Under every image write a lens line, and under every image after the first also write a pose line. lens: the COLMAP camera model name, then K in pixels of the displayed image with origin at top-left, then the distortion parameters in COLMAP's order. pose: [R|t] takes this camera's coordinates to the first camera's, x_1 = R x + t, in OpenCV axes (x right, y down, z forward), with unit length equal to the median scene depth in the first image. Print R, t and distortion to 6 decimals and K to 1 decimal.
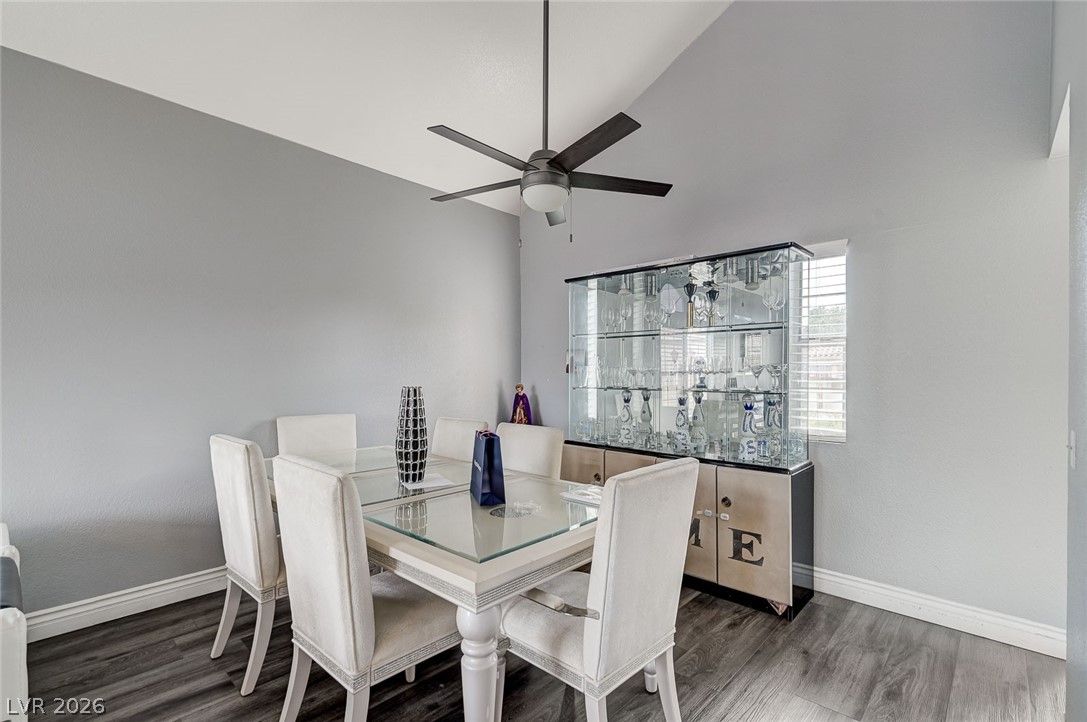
lens RADIAL K [[496.8, 0, 545.9], [0, 496.8, 380.1], [0, 0, 1]] dist [-0.000101, 0.000079]
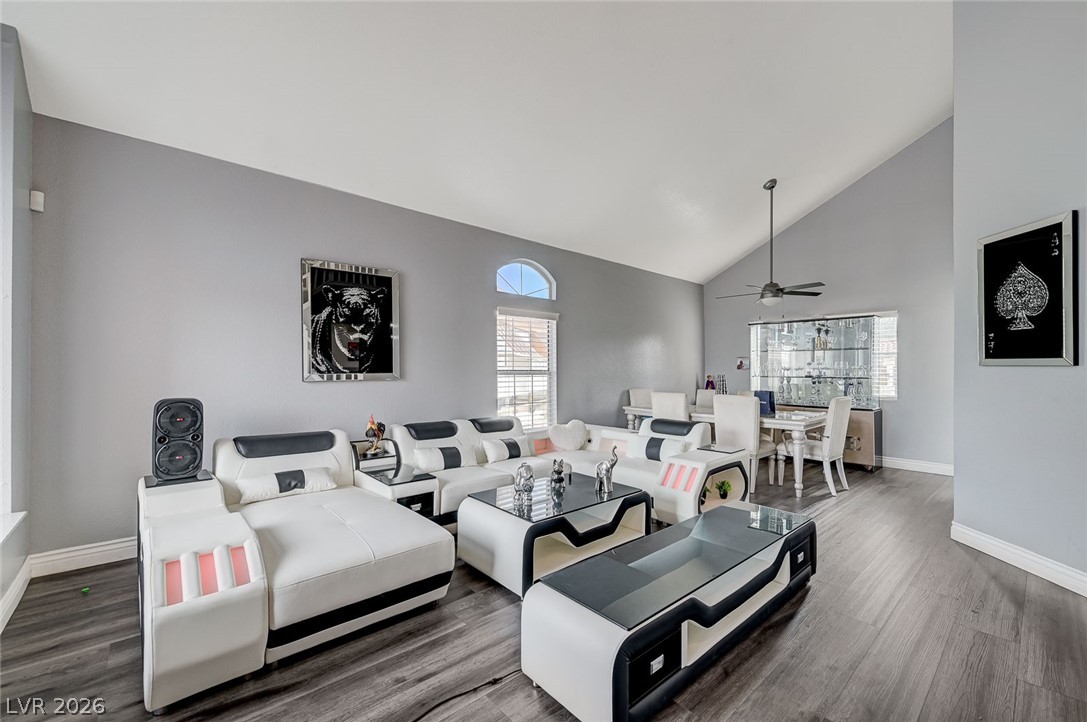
lens RADIAL K [[443.5, 0, 548.4], [0, 443.5, 371.7], [0, 0, 1]] dist [0.000793, 0.000002]
pose [[0.995079, -0.002487, -0.099054, -0.766904], [0.001847, 0.999977, -0.006551, 0.007569], [0.099068, 0.006336, 0.995060, -1.153030]]
